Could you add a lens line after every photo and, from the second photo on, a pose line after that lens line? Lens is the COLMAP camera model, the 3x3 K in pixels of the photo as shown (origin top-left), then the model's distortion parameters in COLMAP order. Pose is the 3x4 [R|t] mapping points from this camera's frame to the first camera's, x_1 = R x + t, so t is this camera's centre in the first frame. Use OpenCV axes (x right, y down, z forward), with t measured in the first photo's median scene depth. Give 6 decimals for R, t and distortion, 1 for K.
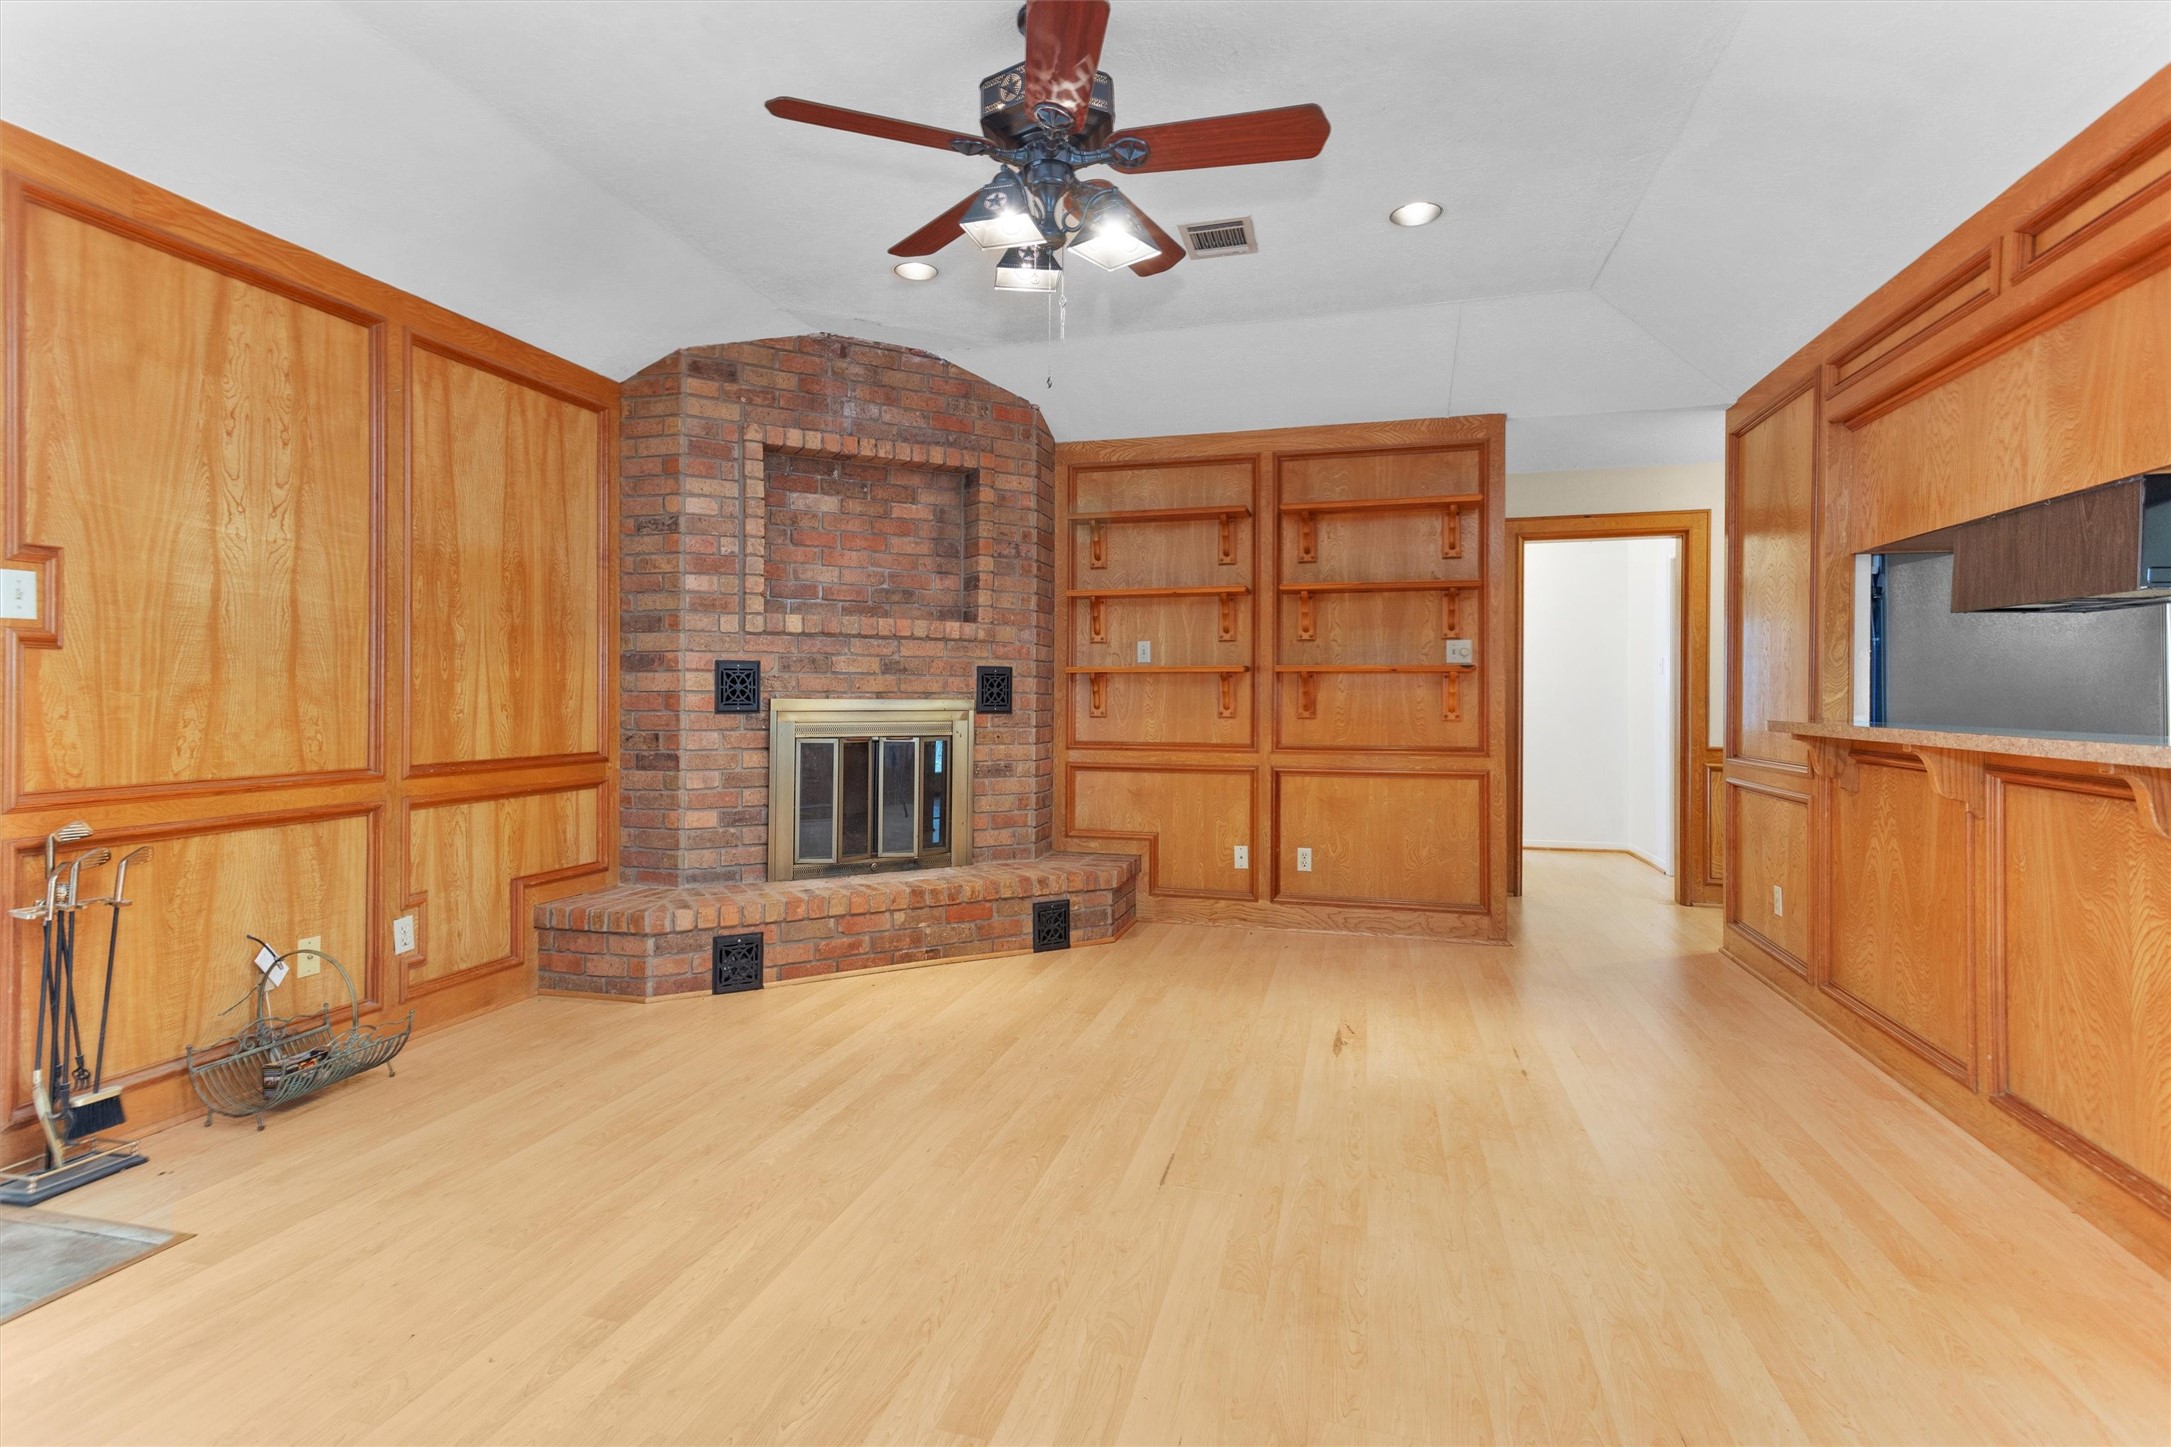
lens RADIAL K [[1049.2, 0, 1059.4], [0, 1049.2, 688.9], [0, 0, 1]] dist [0.015203, 0.011154]
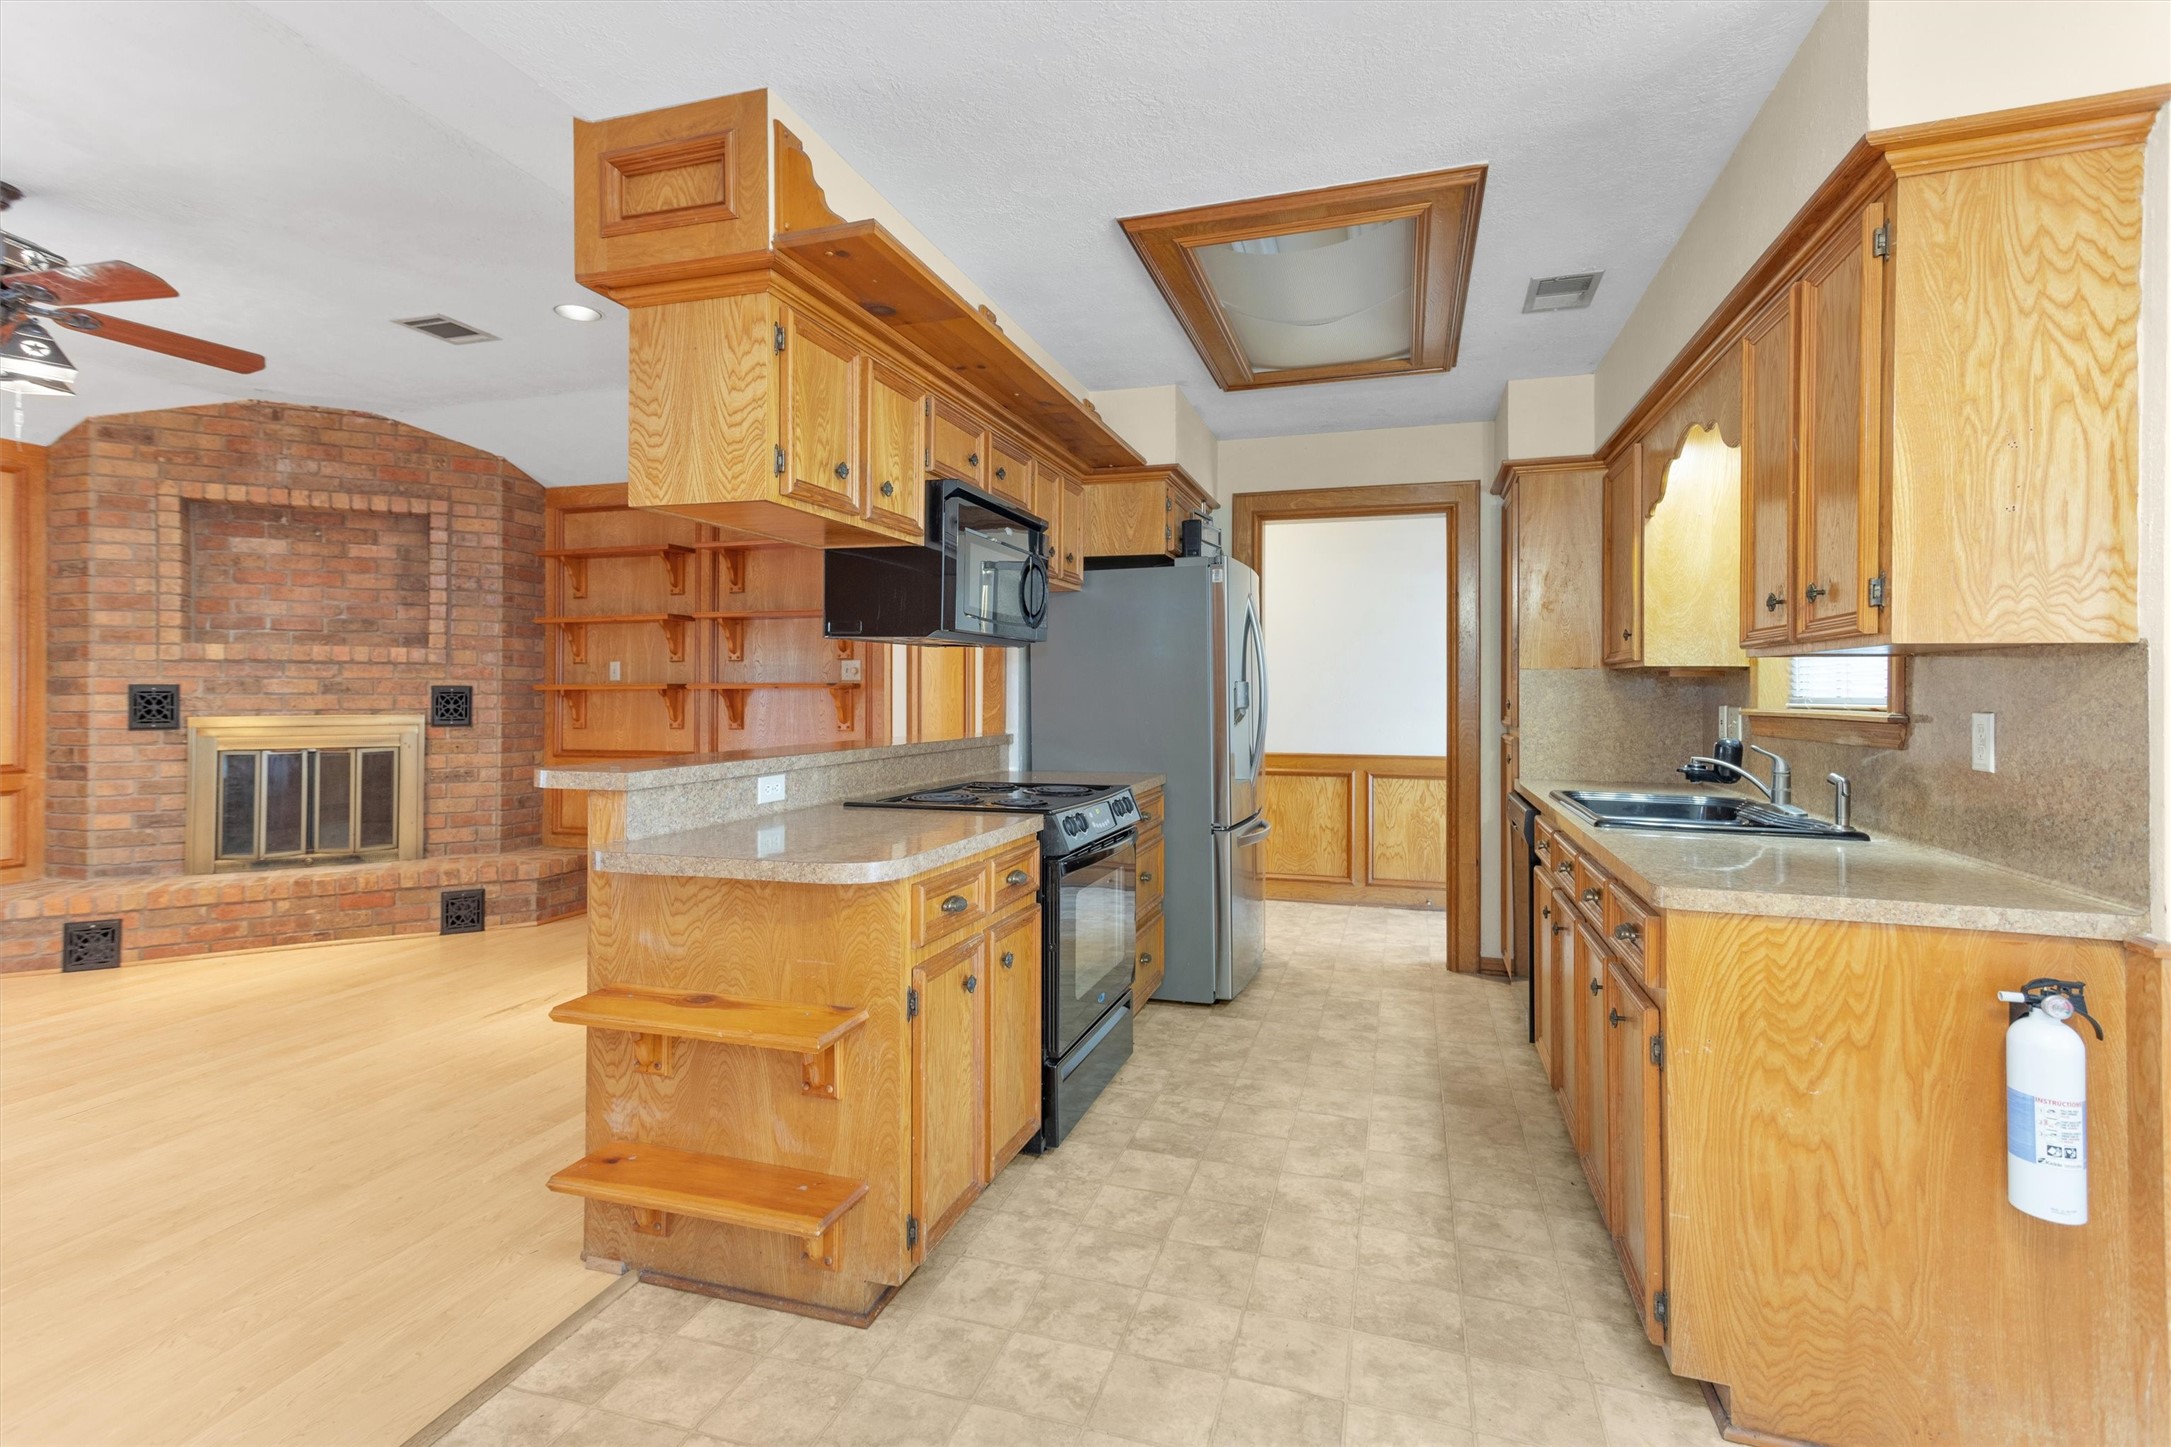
lens RADIAL K [[1011.4, 0, 1085.9], [0, 1011.4, 681.0], [0, 0, 1]] dist [0.022472, 0.000516]
pose [[0.999659, -0.005841, -0.025449, 0.739203], [0.005690, 0.999966, -0.006008, -0.017789], [0.025483, 0.005861, 0.999658, -0.108425]]
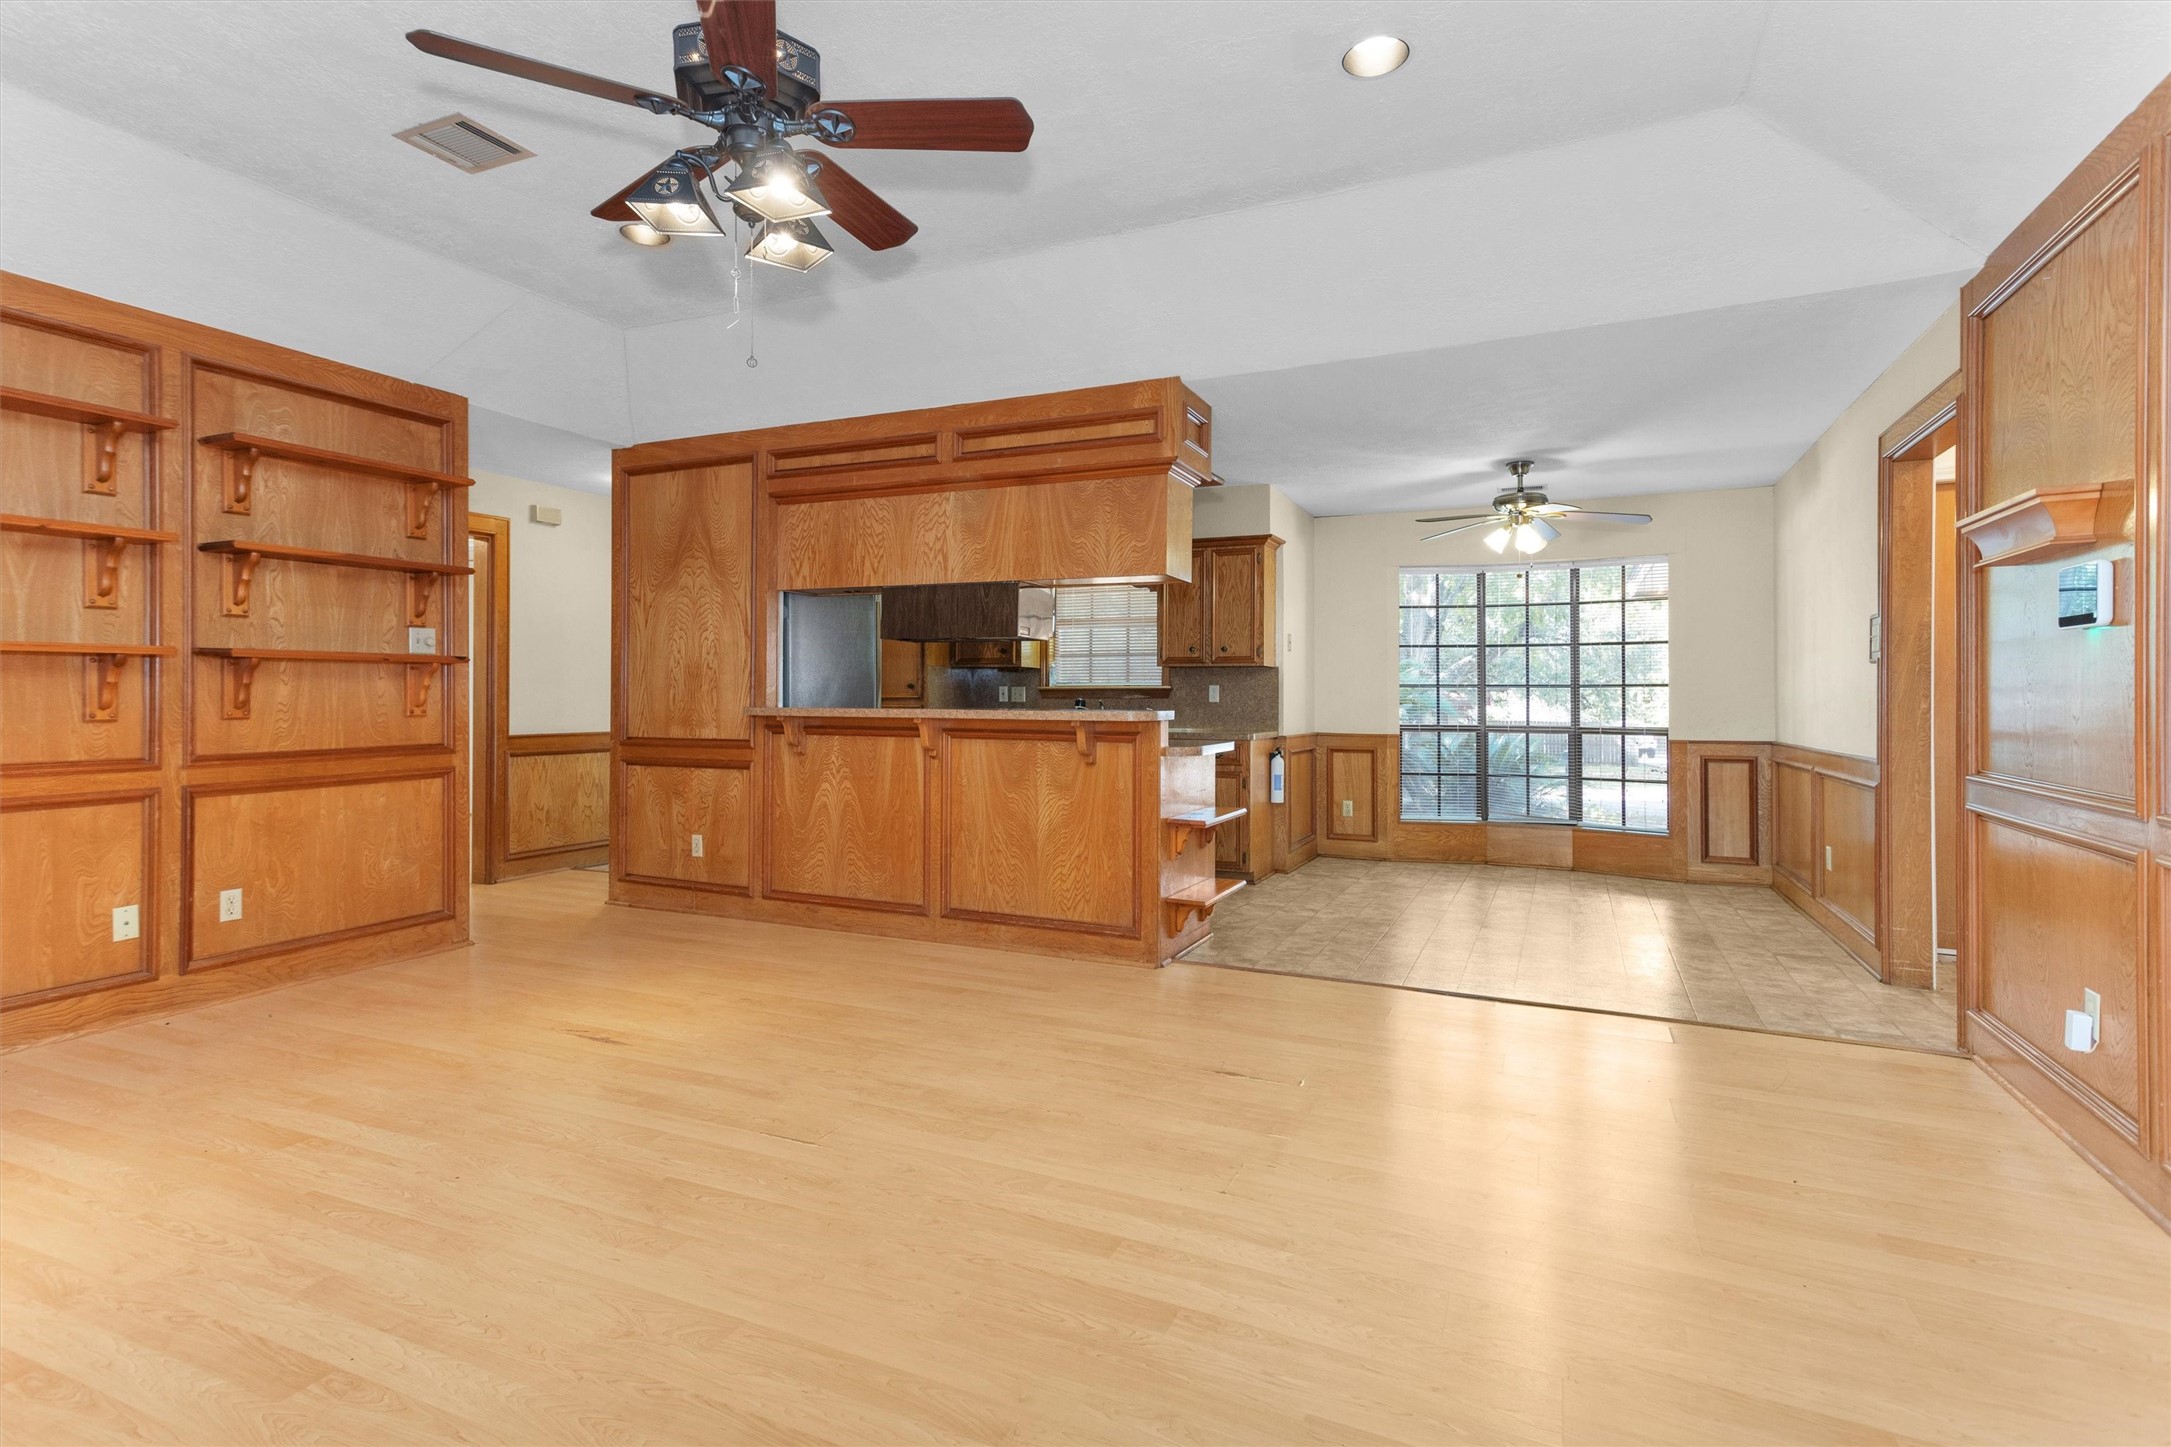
lens RADIAL K [[1037.3, 0, 1129.3], [0, 1037.3, 690.8], [0, 0, 1]] dist [0.019725, 0.000419]
pose [[0.124173, -0.002471, 0.992257, -0.505013], [-0.006972, 0.999970, 0.003363, 0.000882], [-0.992236, -0.007335, 0.124152, 0.302792]]
